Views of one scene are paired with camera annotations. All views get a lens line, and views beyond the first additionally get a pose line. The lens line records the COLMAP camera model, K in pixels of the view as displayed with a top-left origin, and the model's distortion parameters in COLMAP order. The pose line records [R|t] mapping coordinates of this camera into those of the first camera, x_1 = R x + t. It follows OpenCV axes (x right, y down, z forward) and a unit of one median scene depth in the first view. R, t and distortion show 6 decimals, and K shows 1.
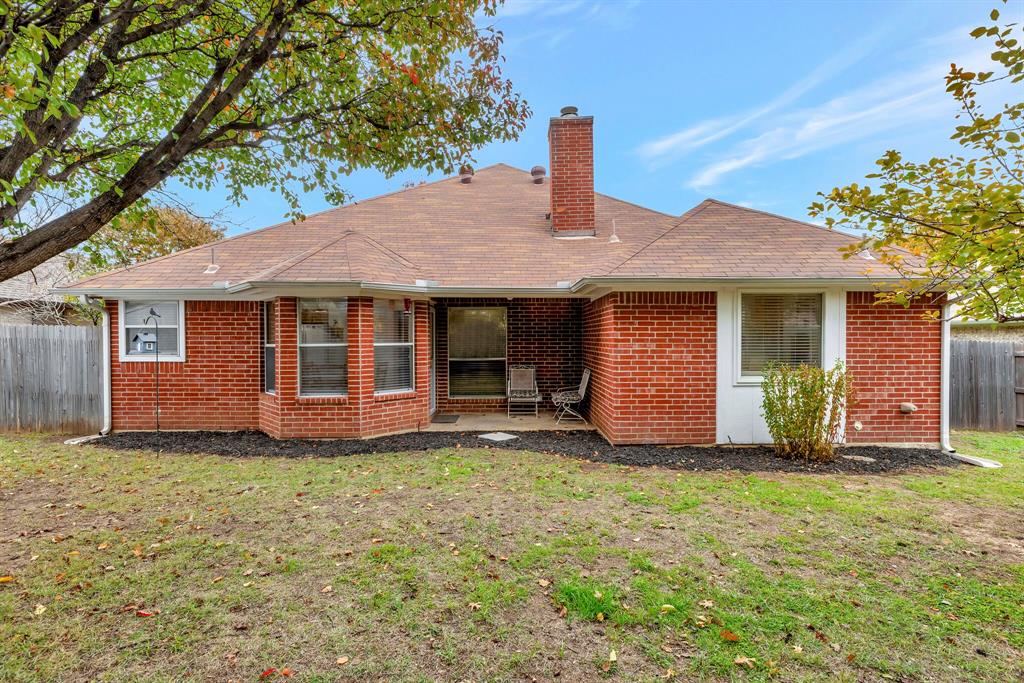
lens RADIAL K [[470.1, 0, 511.6], [0, 470.1, 339.4], [0, 0, 1]] dist [0.003208, 0.000380]
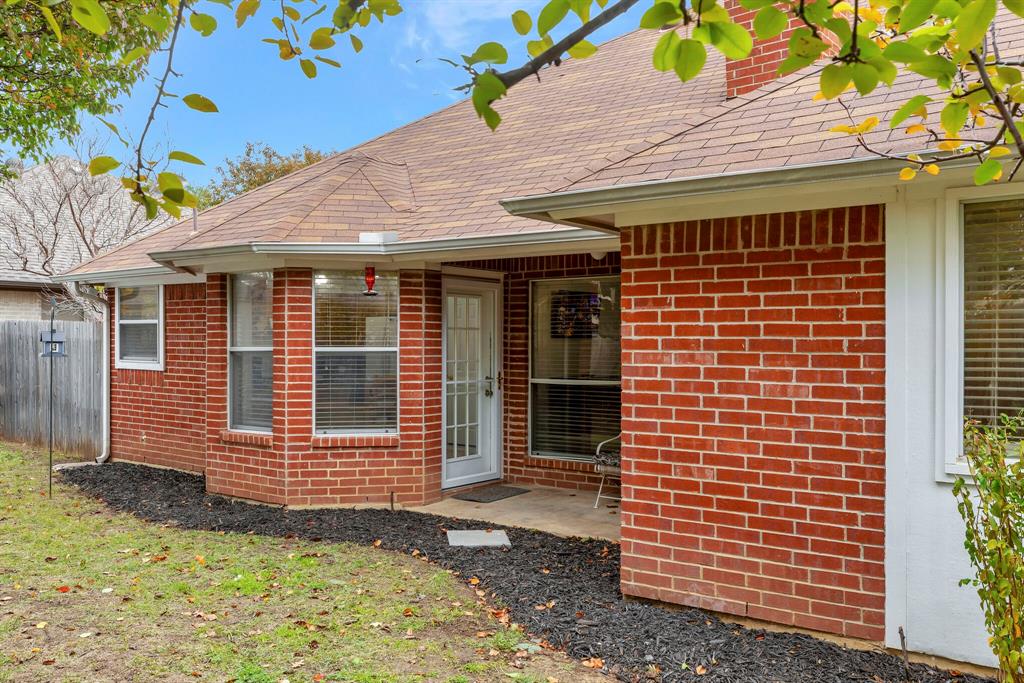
lens RADIAL K [[868.0, 0, 511.9], [0, 868.0, 341.6], [0, 0, 1]] dist [-0.004396, 0.002507]
pose [[0.792241, 0.004280, -0.610193, 0.606864], [-0.005730, 0.999983, -0.000426, 0.000888], [0.610181, 0.003834, 0.792253, 0.328737]]
